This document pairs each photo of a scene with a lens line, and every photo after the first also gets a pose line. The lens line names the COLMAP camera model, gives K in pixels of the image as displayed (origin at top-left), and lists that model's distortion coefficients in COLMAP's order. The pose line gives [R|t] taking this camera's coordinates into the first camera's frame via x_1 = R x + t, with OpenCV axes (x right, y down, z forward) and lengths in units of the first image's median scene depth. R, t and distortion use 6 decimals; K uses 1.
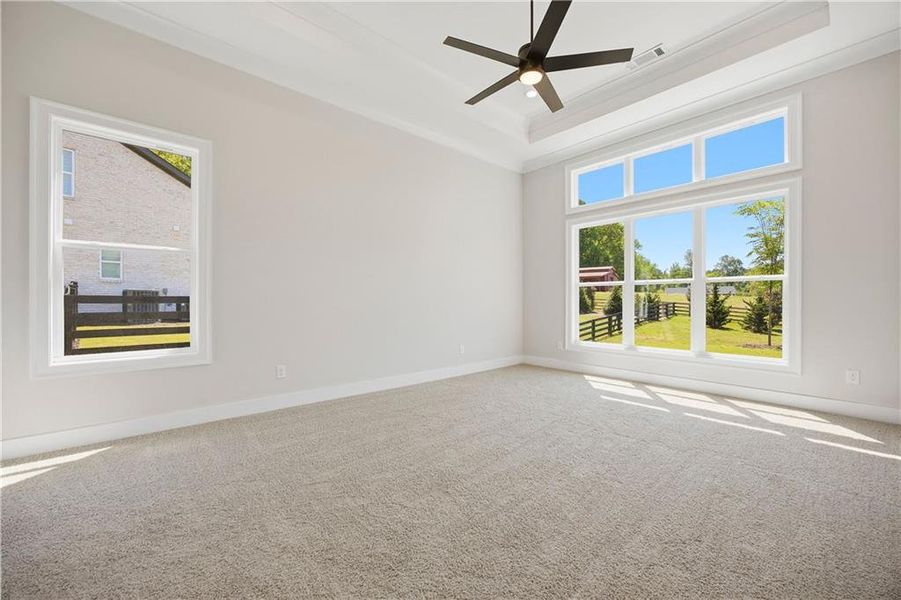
lens RADIAL K [[450.6, 0, 449.7], [0, 450.6, 301.8], [0, 0, 1]] dist [-0.001189, -0.000705]
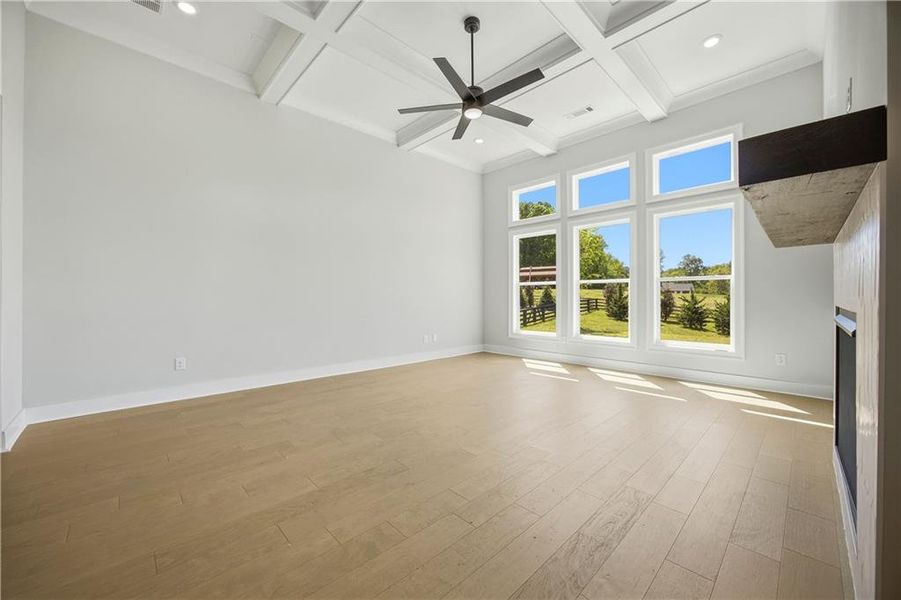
lens RADIAL K [[347.8, 0, 442.4], [0, 347.8, 292.4], [0, 0, 1]] dist [-0.009386, 0.000721]
pose [[0.985825, -0.001946, 0.167768, -0.106453], [0.005009, 0.999828, -0.017834, -0.000617], [-0.167705, 0.018421, 0.985665, 0.152058]]
